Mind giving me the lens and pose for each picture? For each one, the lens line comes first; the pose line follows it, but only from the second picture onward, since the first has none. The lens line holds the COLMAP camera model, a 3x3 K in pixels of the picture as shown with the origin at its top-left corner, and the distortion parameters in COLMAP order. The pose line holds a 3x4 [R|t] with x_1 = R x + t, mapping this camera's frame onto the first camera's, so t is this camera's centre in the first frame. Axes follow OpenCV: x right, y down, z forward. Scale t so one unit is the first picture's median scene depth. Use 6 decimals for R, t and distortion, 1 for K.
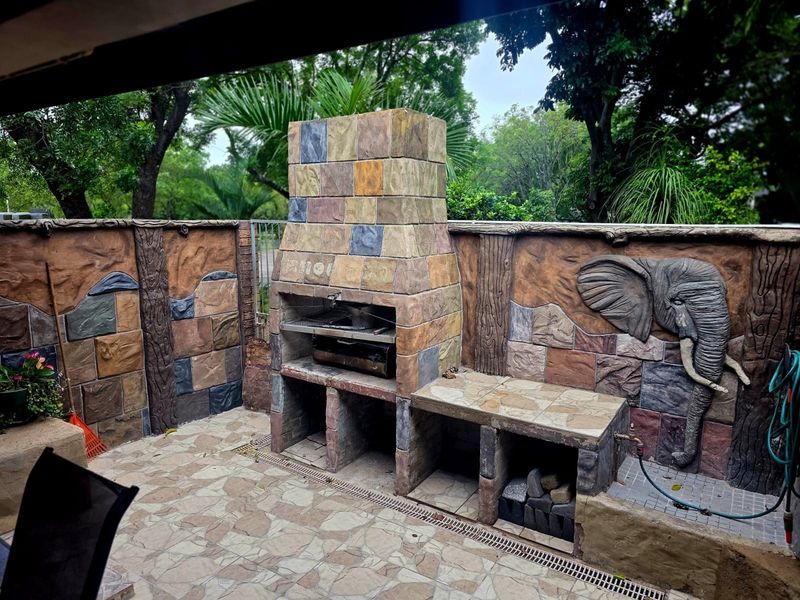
lens RADIAL K [[536.9, 0, 390.1], [0, 536.9, 295.2], [0, 0, 1]] dist [0.073813, -0.068626]
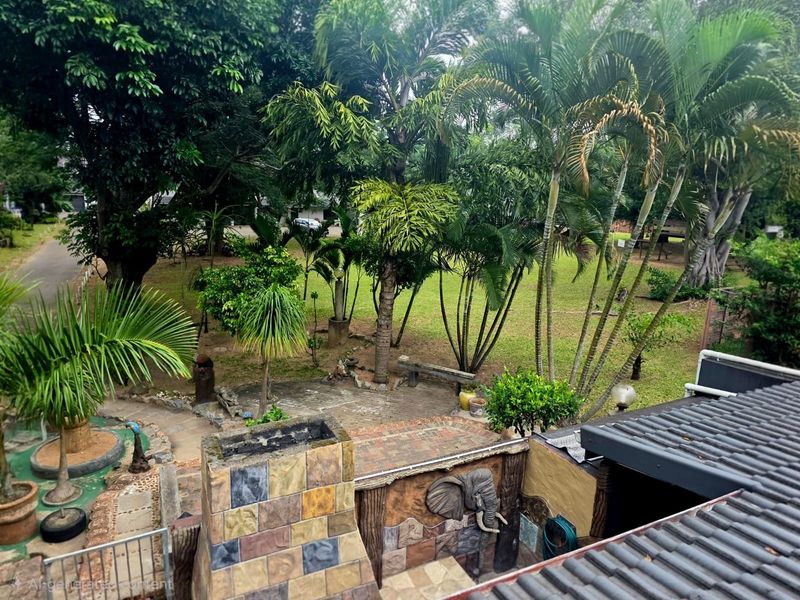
lens RADIAL K [[536.9, 0, 390.1], [0, 536.9, 295.2], [0, 0, 1]] dist [0.073813, -0.068626]
pose [[0.496119, -0.192241, 0.846705, -0.824667], [0.100105, 0.981342, 0.164155, -0.801699], [-0.862465, 0.003319, 0.506106, 0.321554]]
